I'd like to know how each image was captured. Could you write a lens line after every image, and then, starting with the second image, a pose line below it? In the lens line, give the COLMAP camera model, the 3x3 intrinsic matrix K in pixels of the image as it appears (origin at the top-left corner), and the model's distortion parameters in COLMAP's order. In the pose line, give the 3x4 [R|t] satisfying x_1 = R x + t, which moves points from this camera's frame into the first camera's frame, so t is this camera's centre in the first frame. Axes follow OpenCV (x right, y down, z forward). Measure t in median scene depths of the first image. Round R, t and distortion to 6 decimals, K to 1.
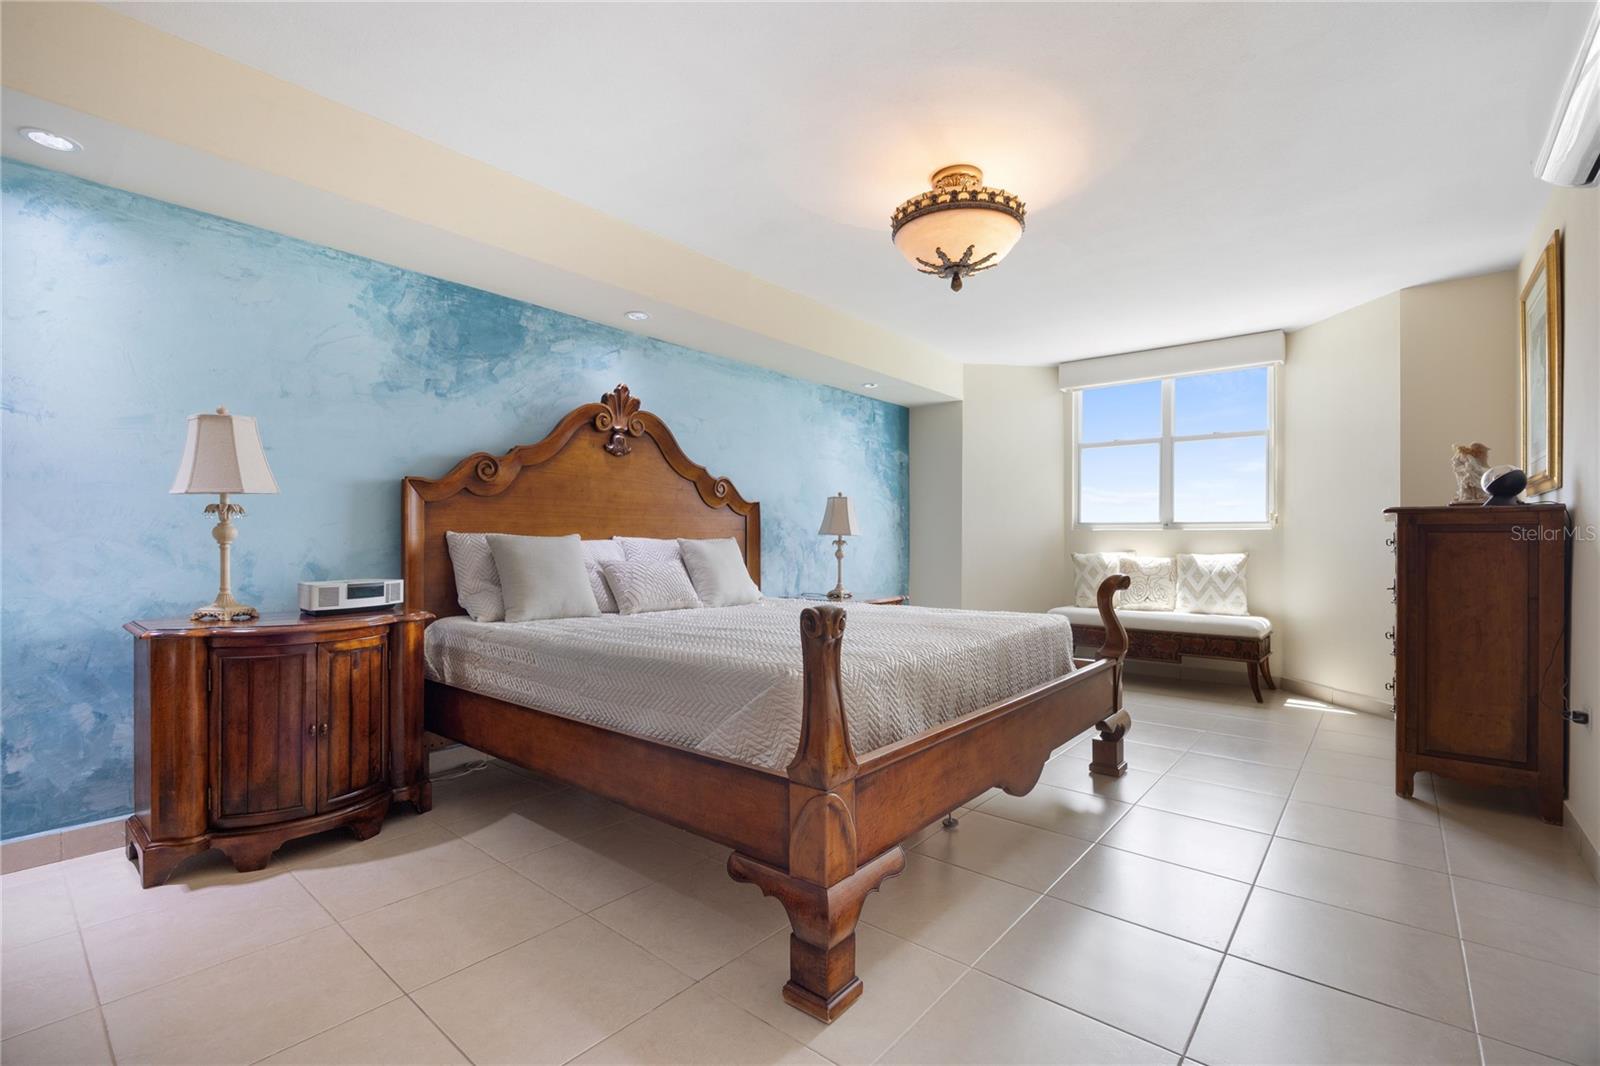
lens RADIAL K [[716.1, 0, 790.7], [0, 716.1, 536.8], [0, 0, 1]] dist [-0.010178, 0.002165]
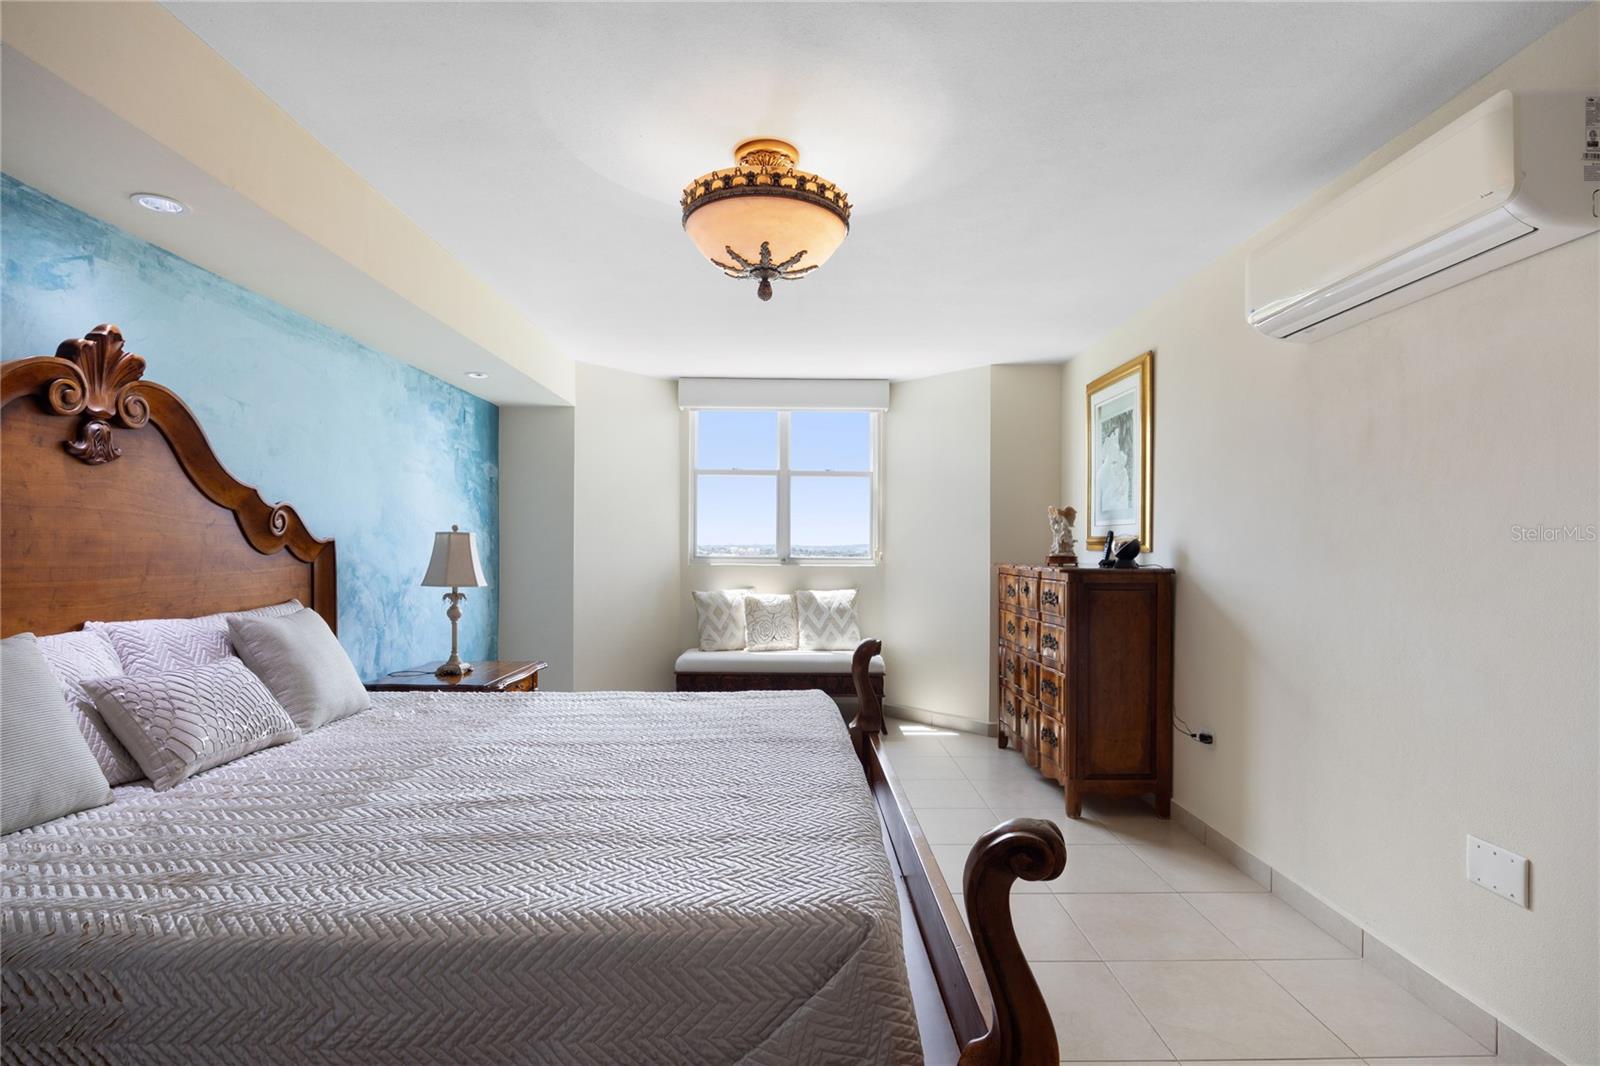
lens RADIAL K [[784.5, 0, 803.8], [0, 784.5, 541.7], [0, 0, 1]] dist [-0.013543, 0.002503]
pose [[0.752642, 0.003301, 0.658422, -0.201307], [-0.005369, 0.999985, 0.001123, -0.054407], [-0.658408, -0.004380, 0.752649, 0.219512]]
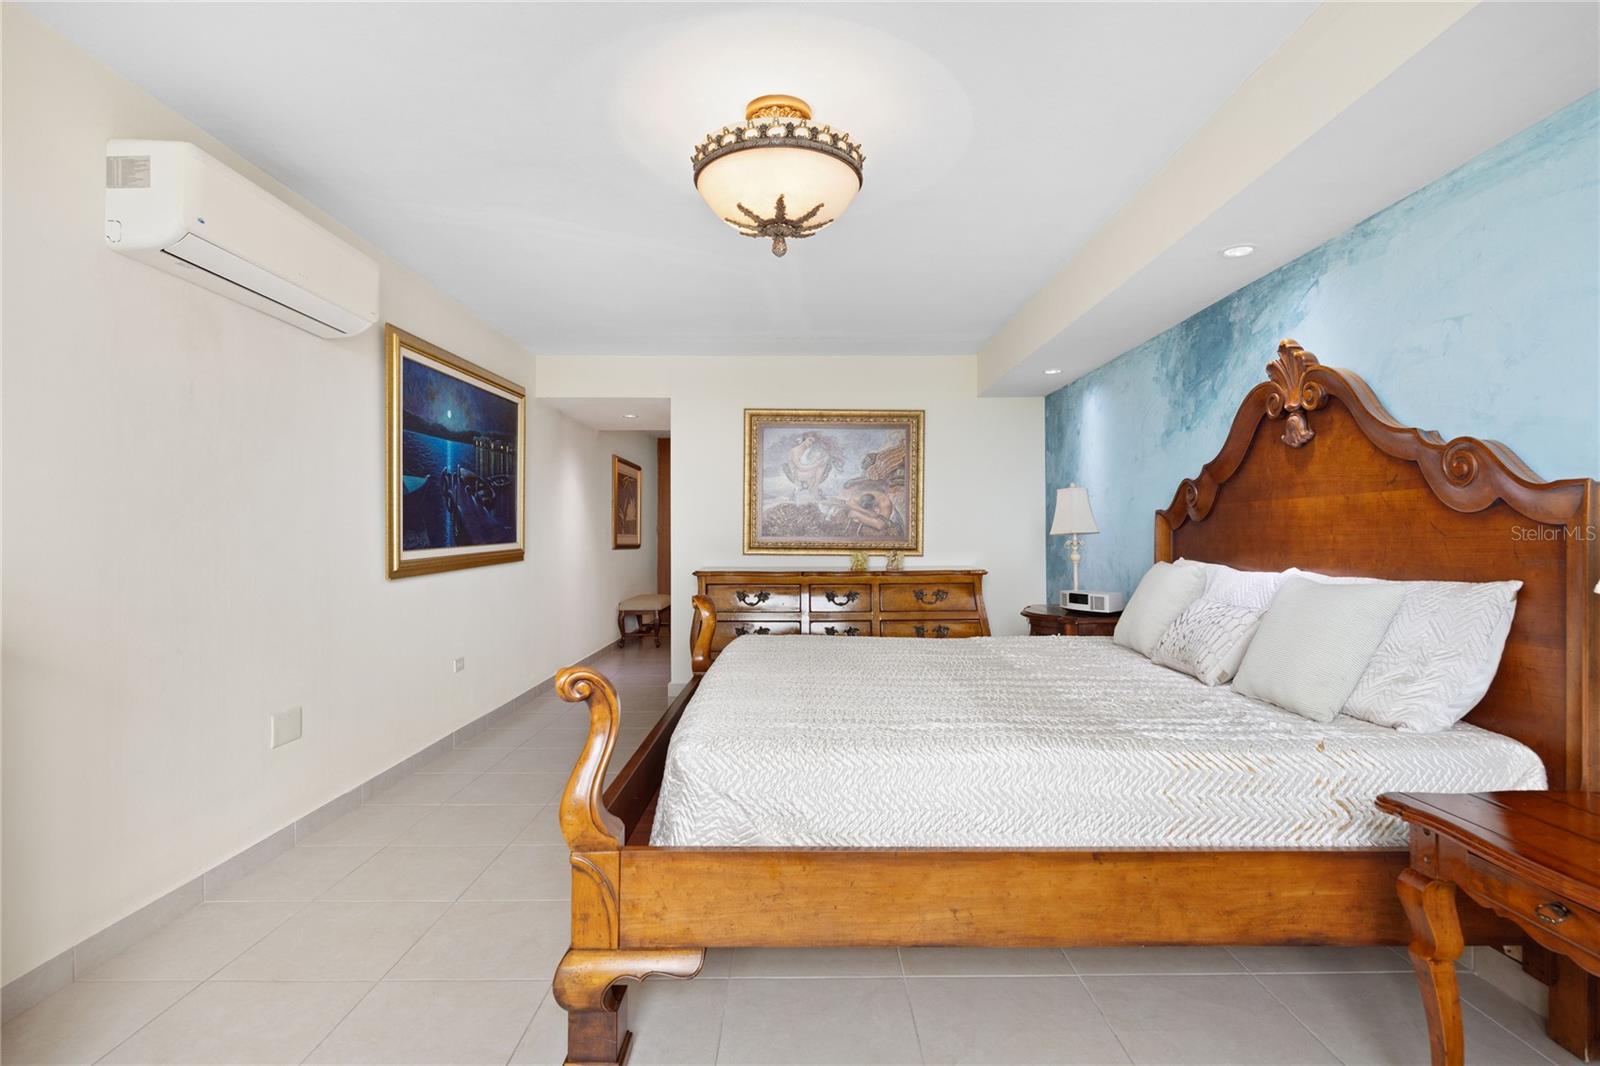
lens RADIAL K [[784.5, 0, 800.8], [0, 784.5, 535.7], [0, 0, 1]] dist [-0.013543, 0.002503]
pose [[-0.757871, -0.004504, -0.652389, 0.521980], [0.002417, 0.999950, -0.009711, -0.022189], [0.652401, -0.008936, -0.757822, 1.119090]]
